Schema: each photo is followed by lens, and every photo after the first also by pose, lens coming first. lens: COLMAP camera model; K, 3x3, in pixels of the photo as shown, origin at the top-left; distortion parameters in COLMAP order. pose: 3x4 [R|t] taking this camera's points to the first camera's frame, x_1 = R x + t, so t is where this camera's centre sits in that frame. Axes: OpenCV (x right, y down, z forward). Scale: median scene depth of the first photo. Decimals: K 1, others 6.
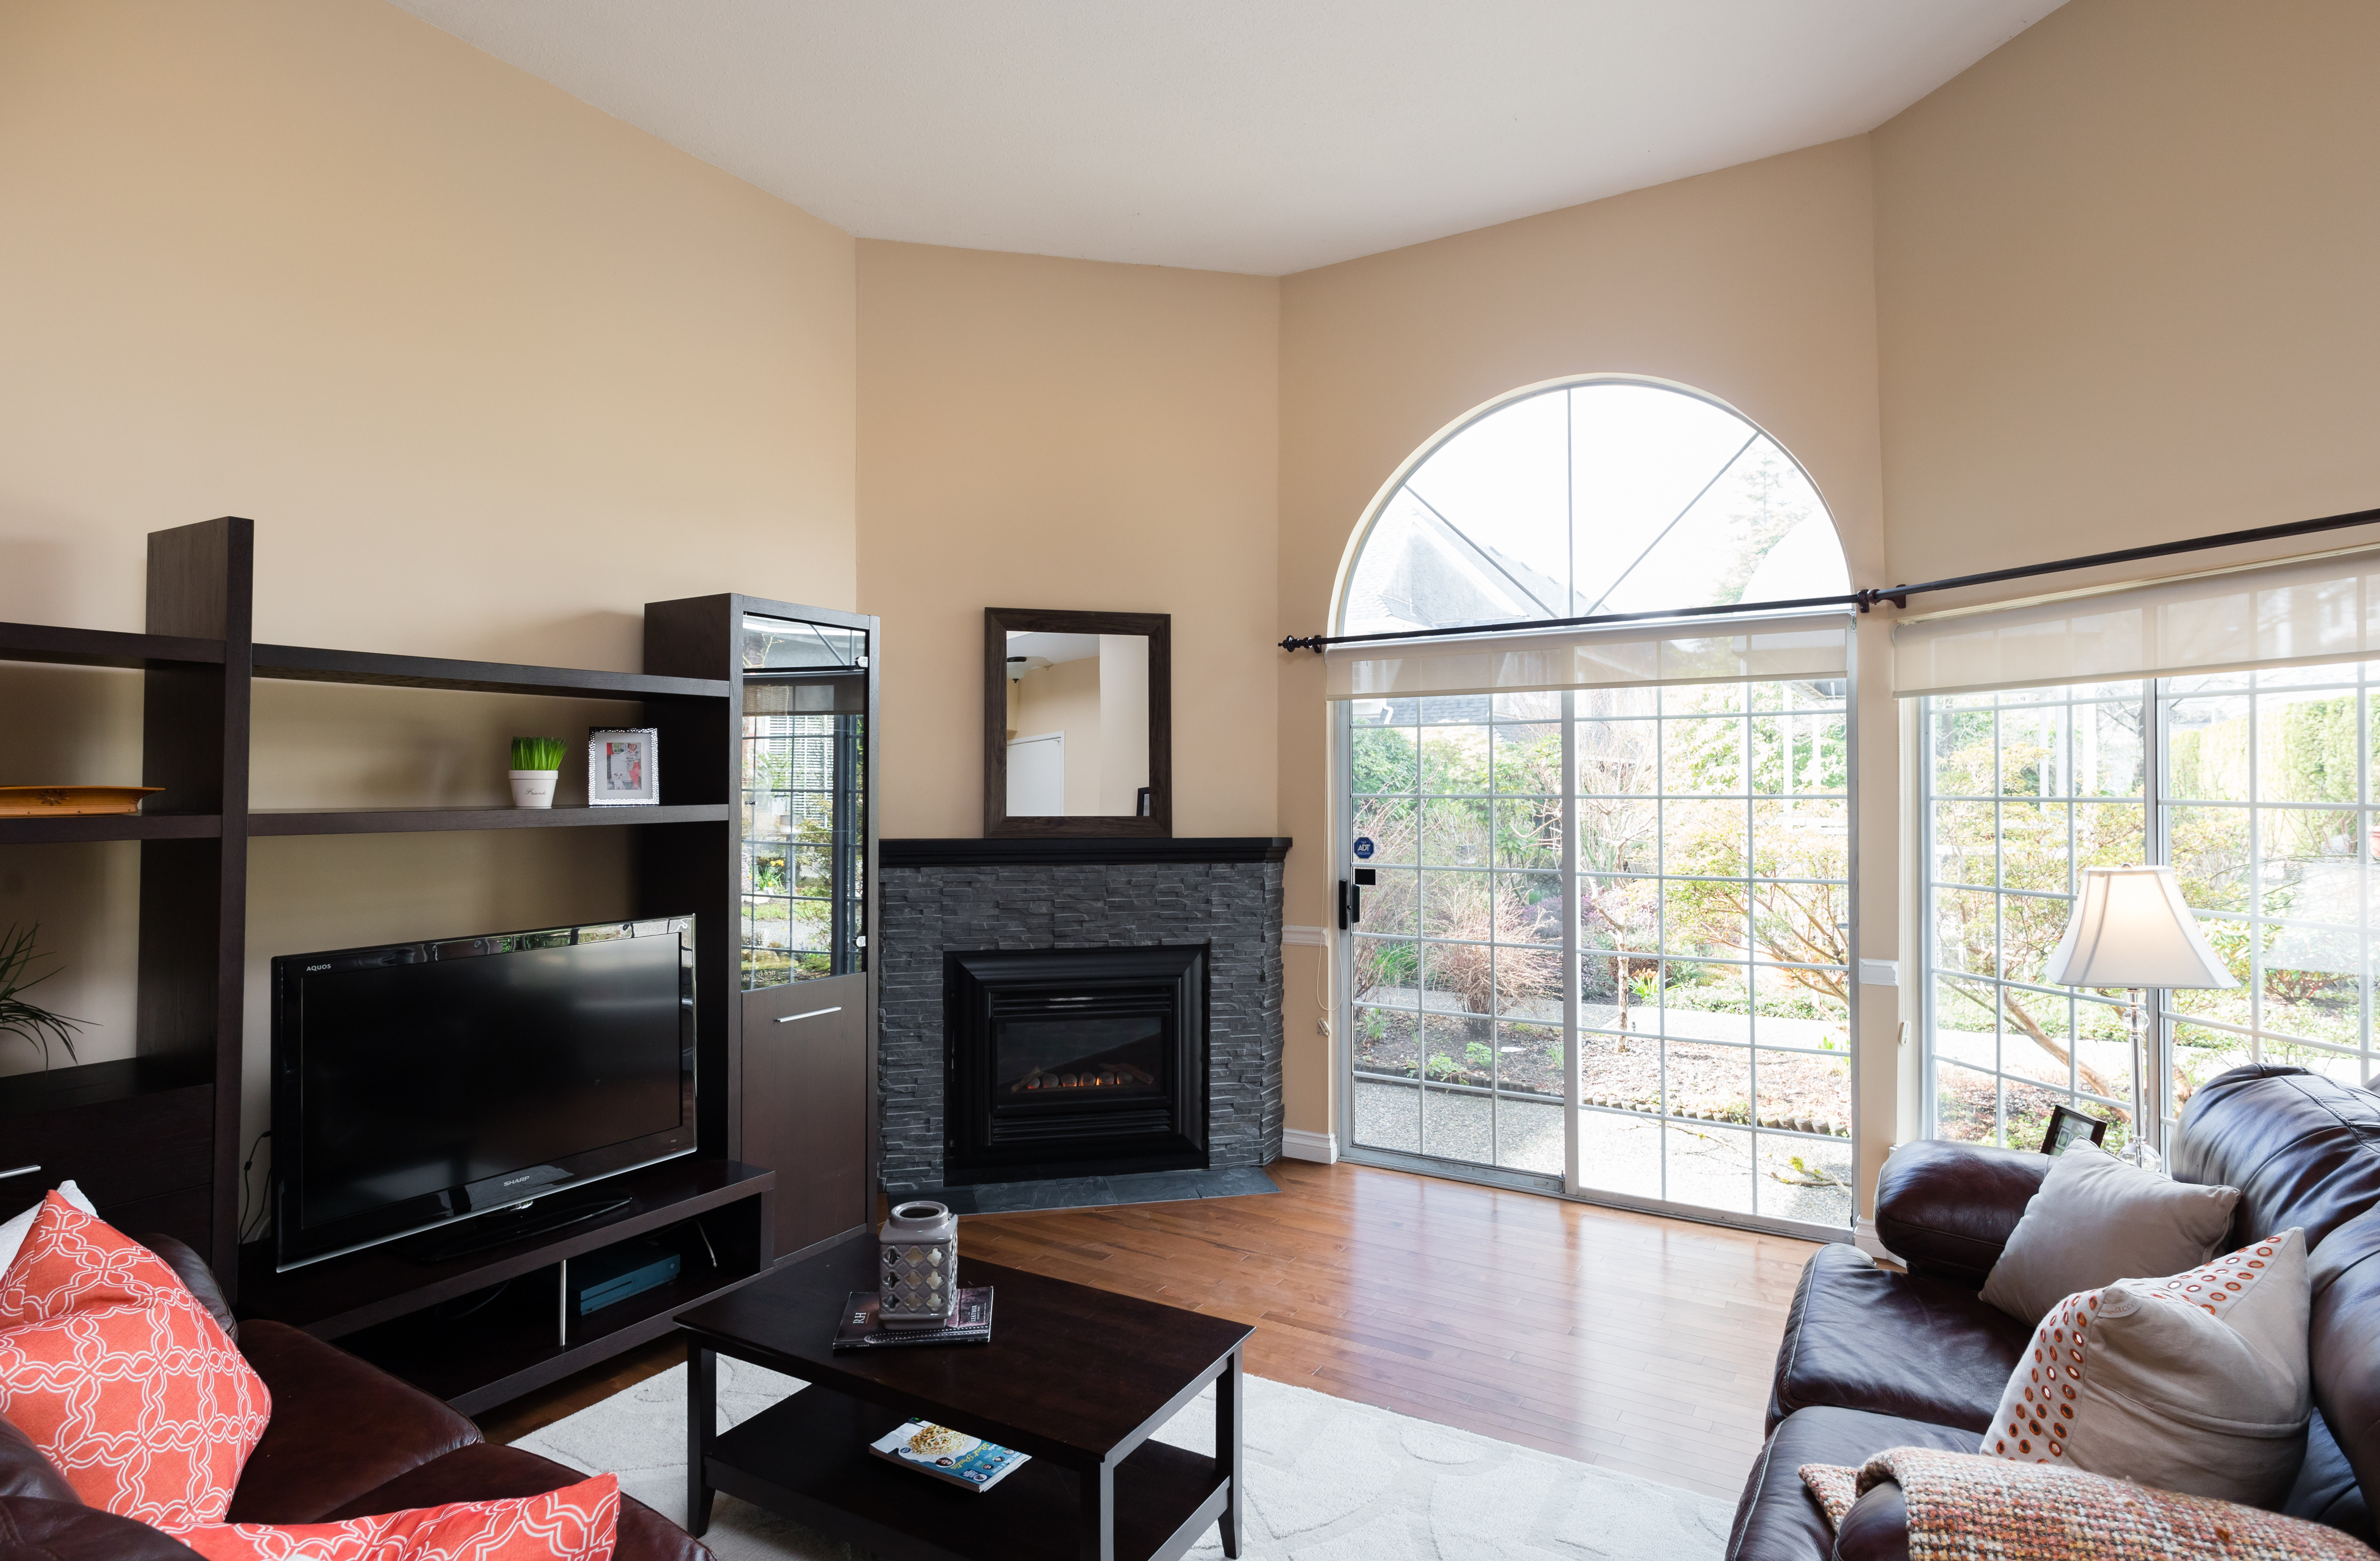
lens RADIAL K [[1261.9, 0, 1158.5], [0, 1261.9, 771.2], [0, 0, 1]] dist [0.000826, 0.000420]
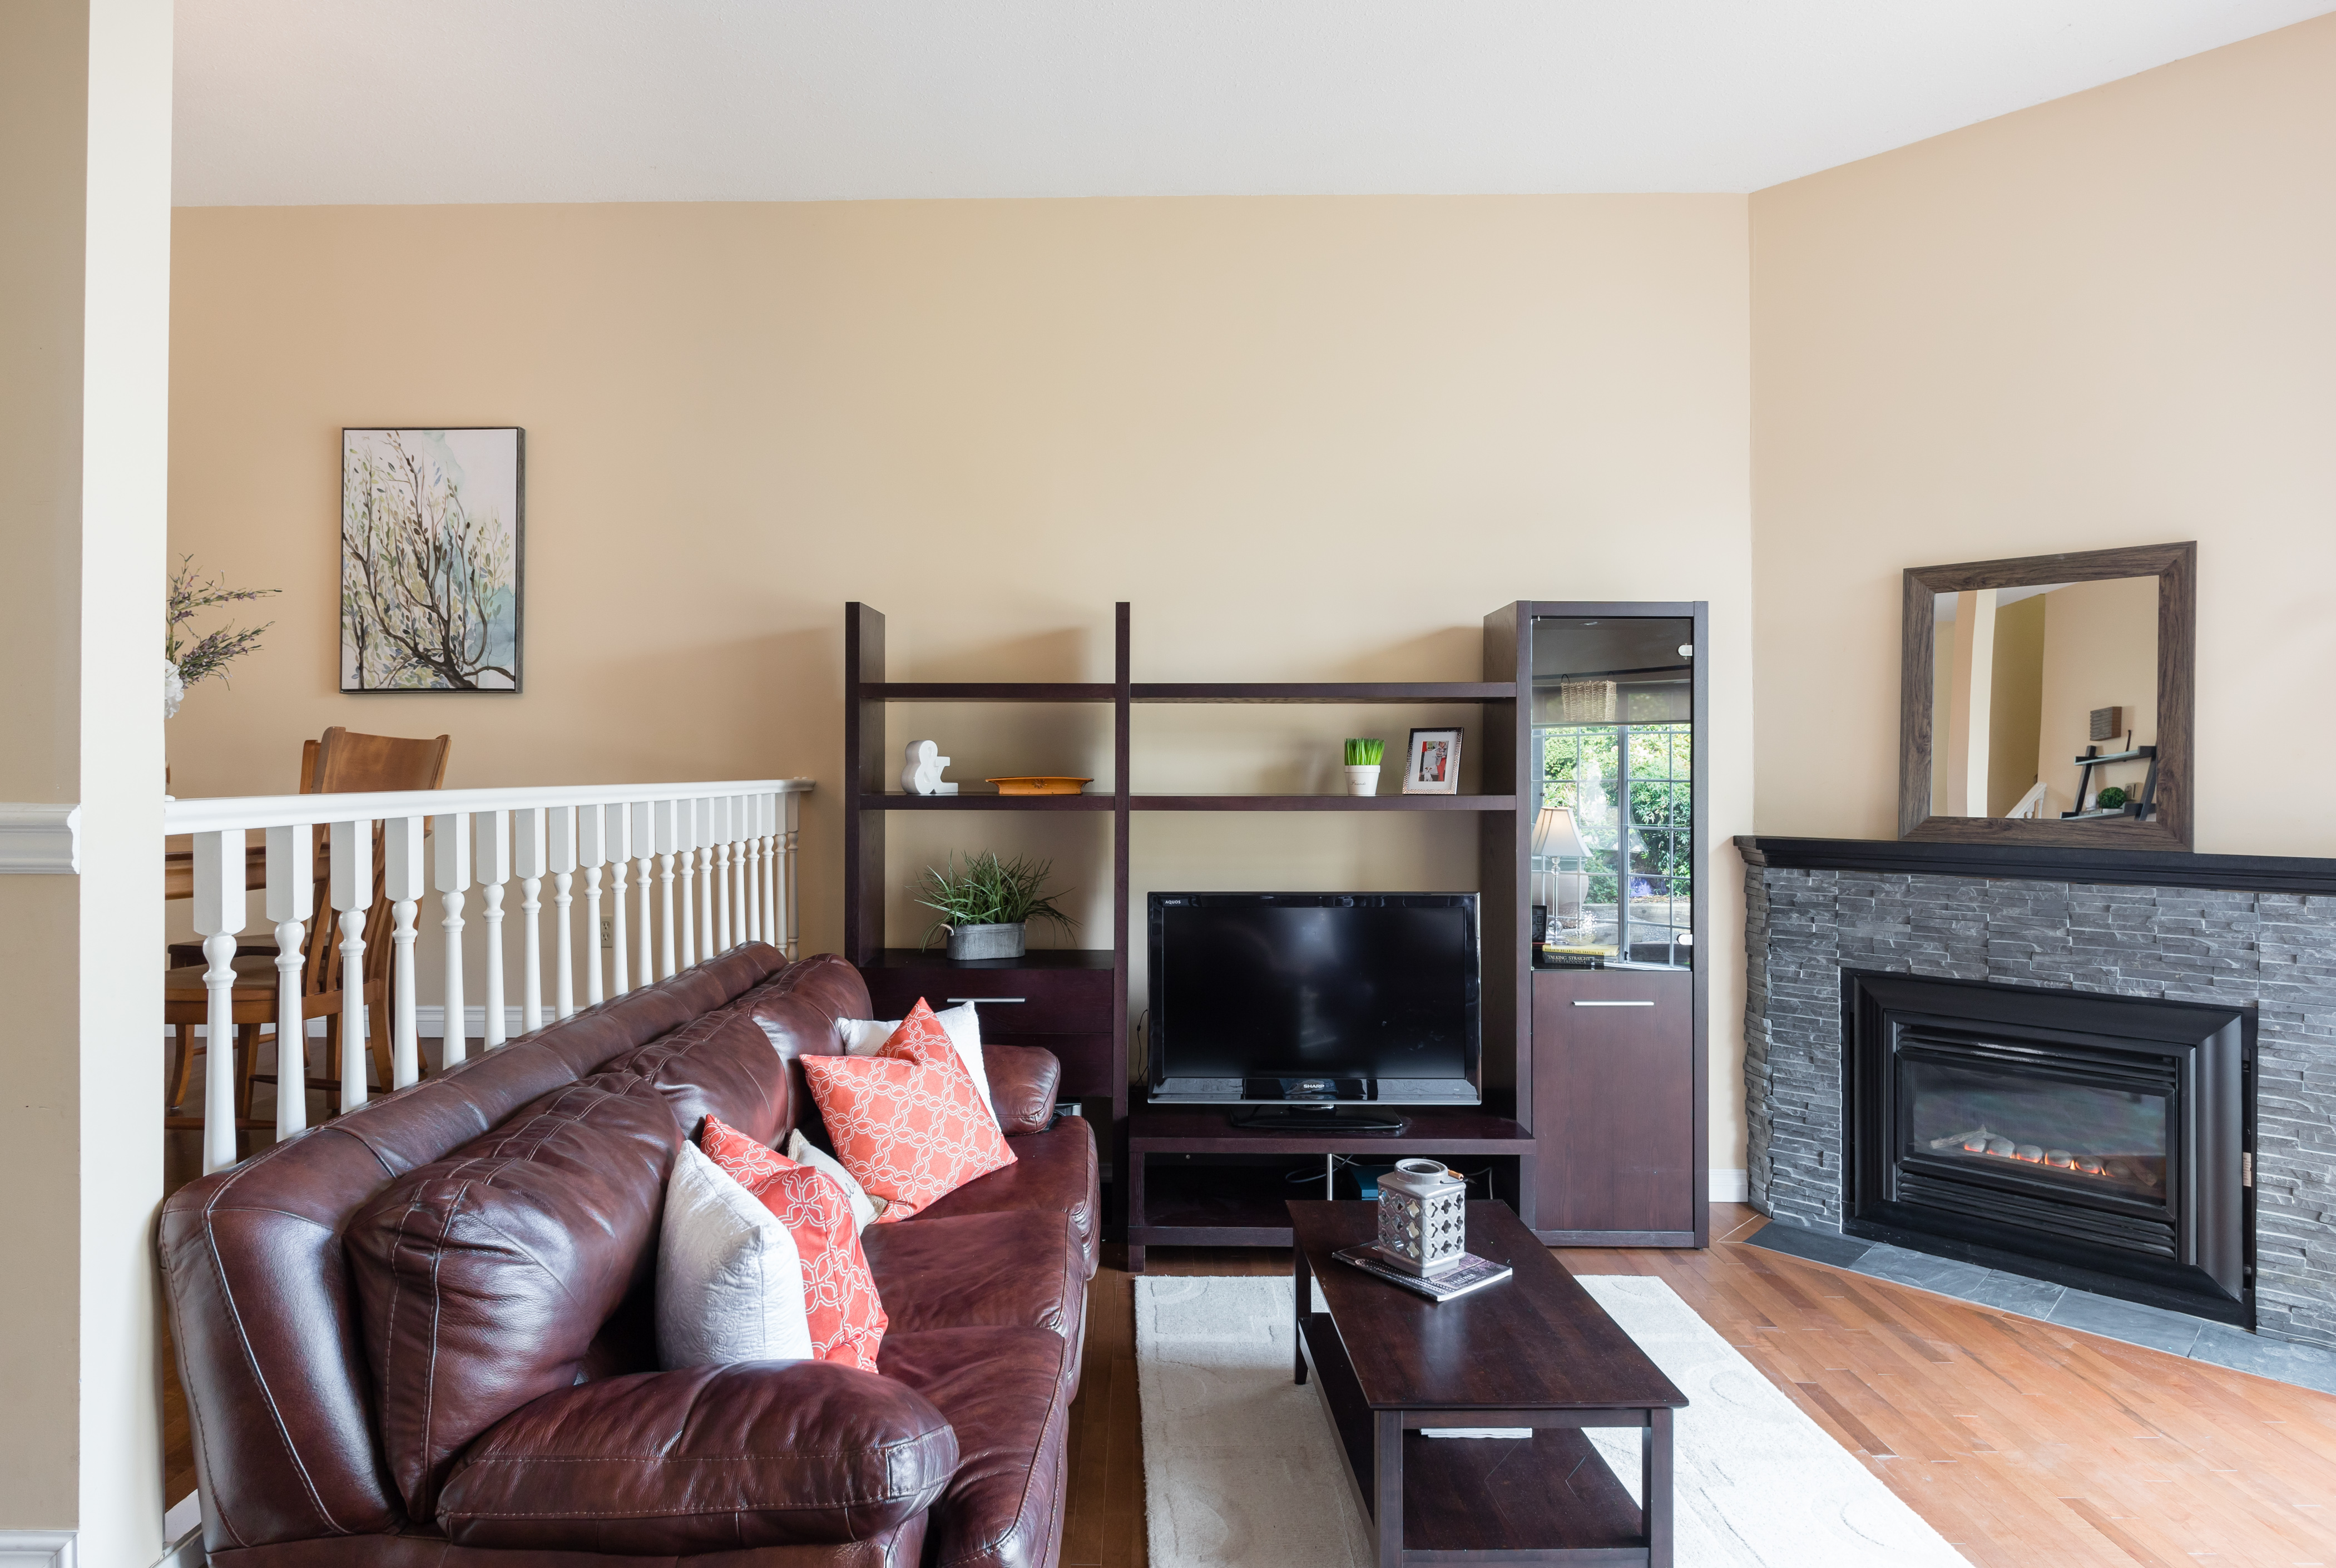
lens RADIAL K [[1262.2, 0, 1129.1], [0, 1262.2, 769.2], [0, 0, 1]] dist [-0.000462, -0.000930]
pose [[0.519102, -0.003396, -0.854705, 0.321544], [0.007370, 0.999973, 0.000503, 0.000396], [0.854680, -0.006560, 0.519113, 0.115149]]
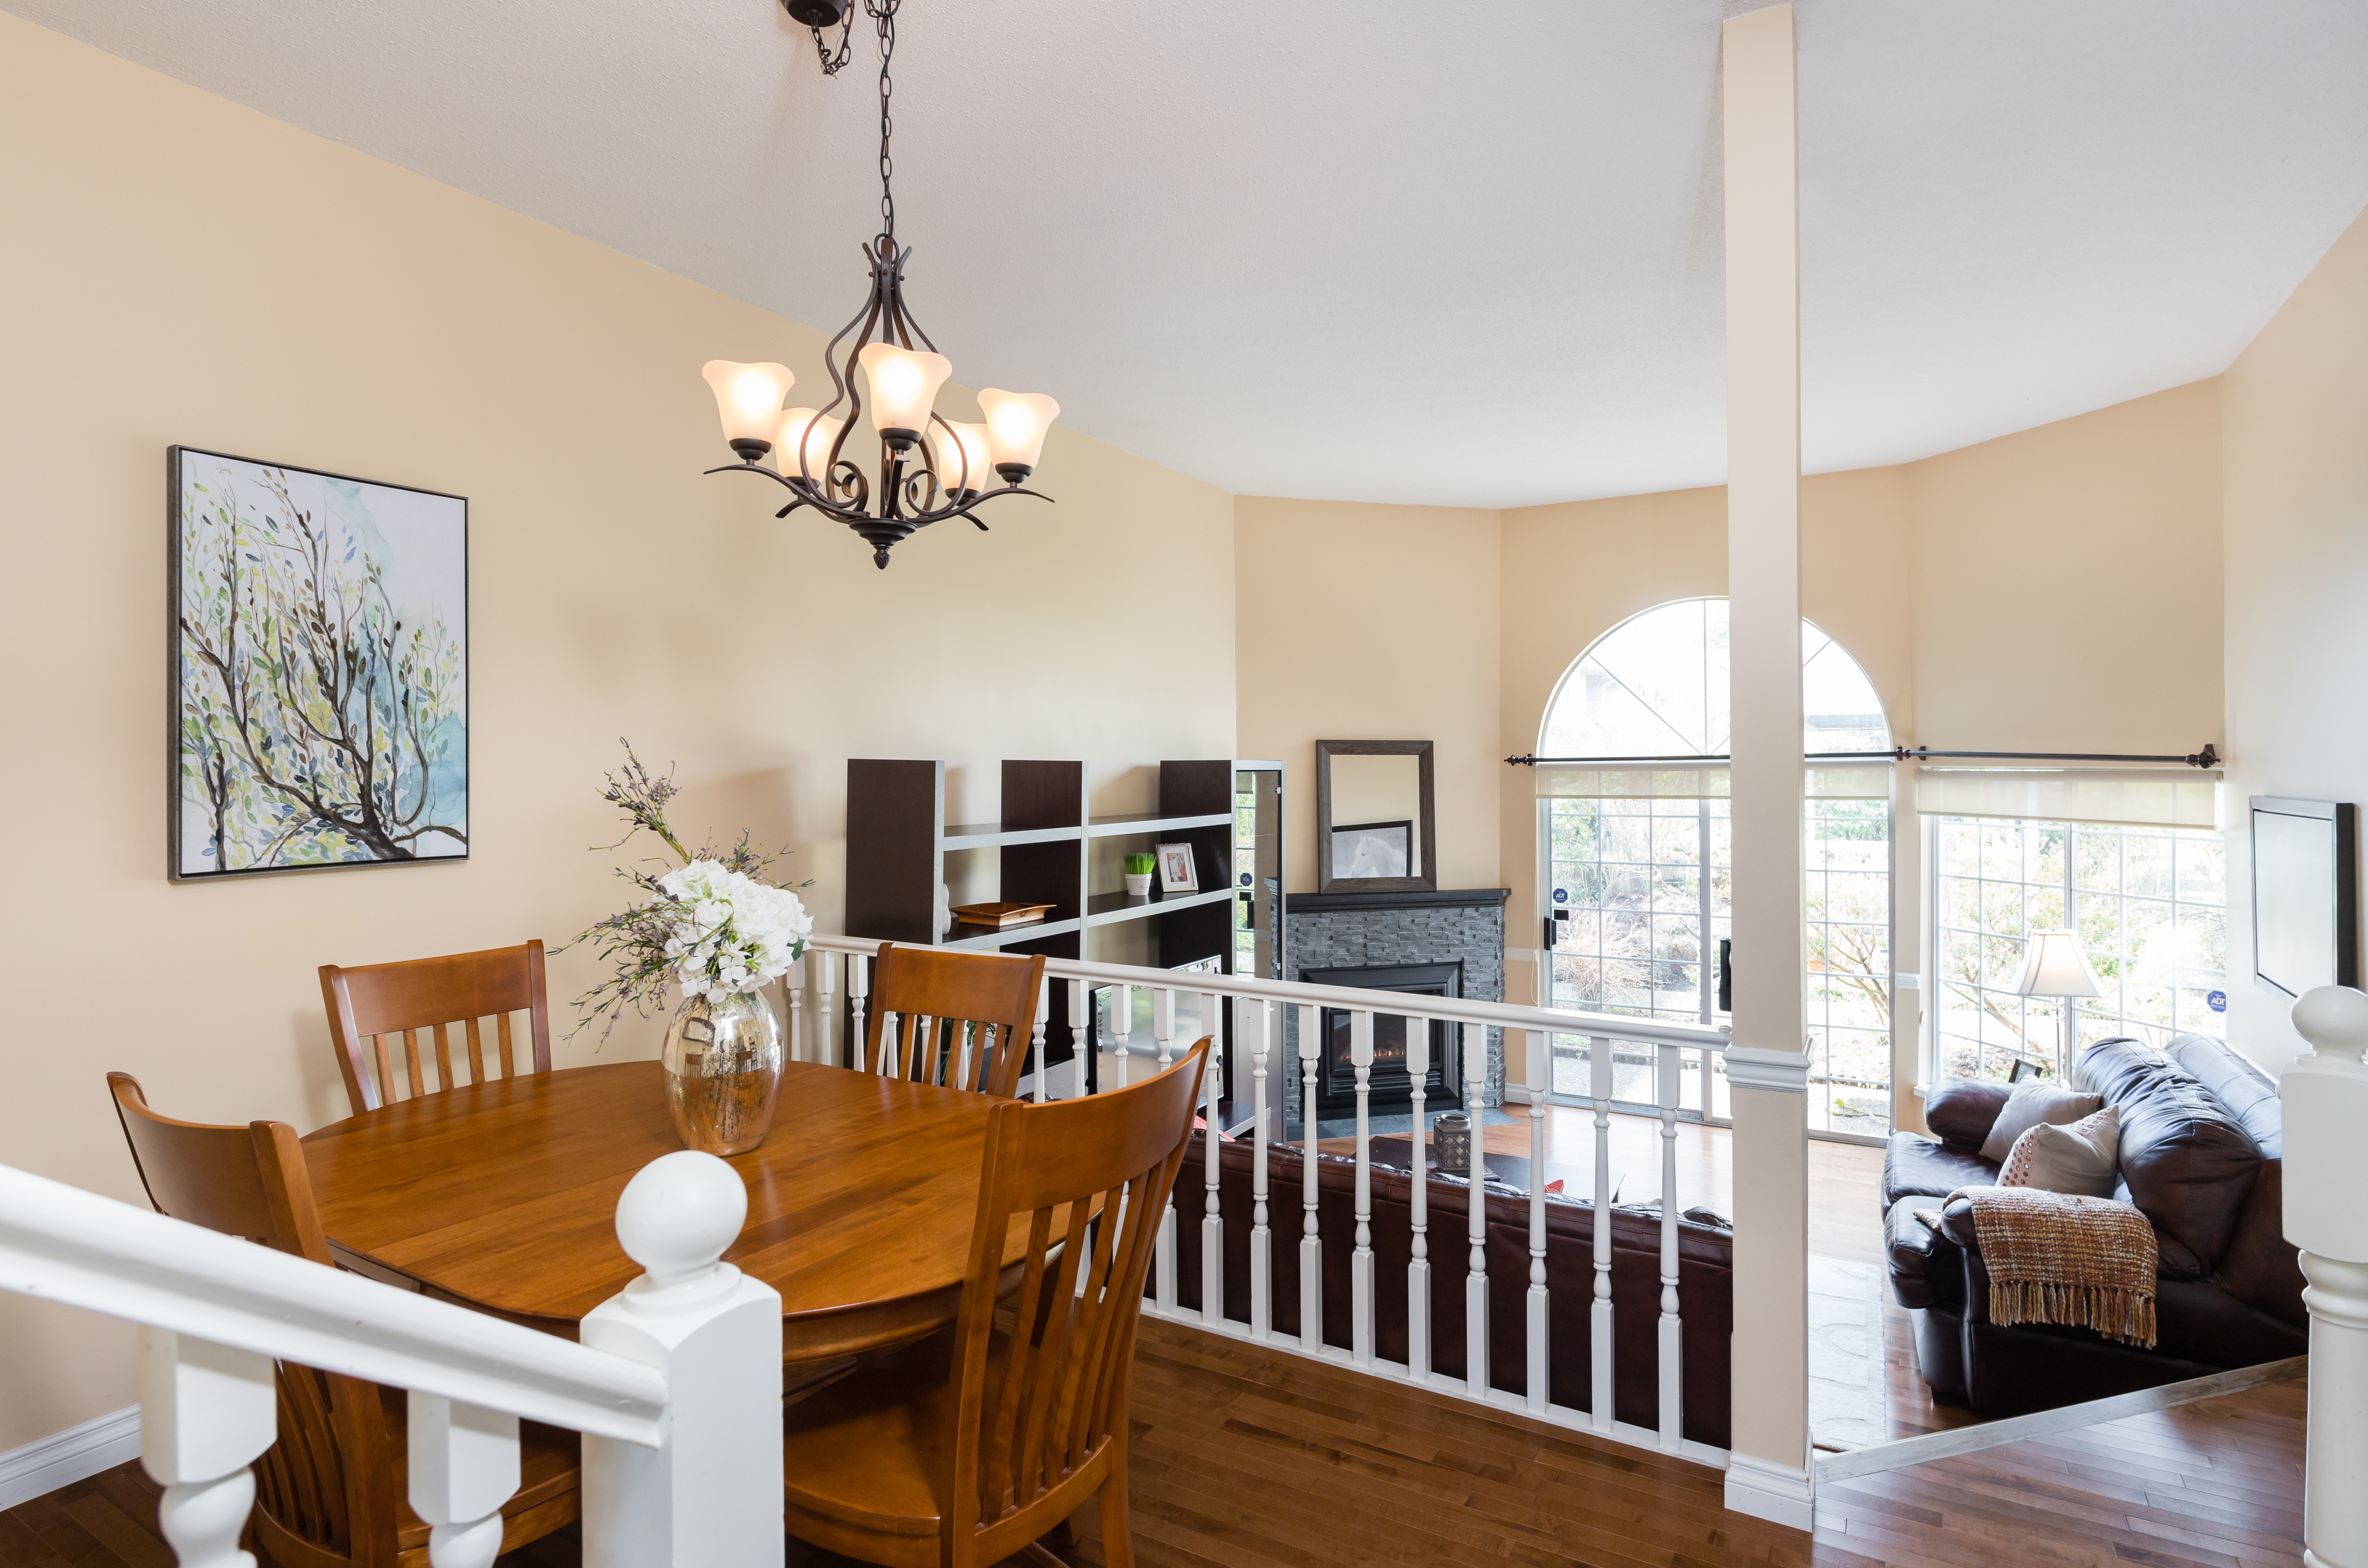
lens RADIAL K [[1236.3, 0, 1178.2], [0, 1236.3, 766.7], [0, 0, 1]] dist [0.001188, 0.000351]
pose [[0.999525, -0.003981, 0.030554, -0.354701], [0.003623, 0.999924, 0.011777, -0.117853], [-0.030599, -0.011661, 0.999464, -0.479030]]
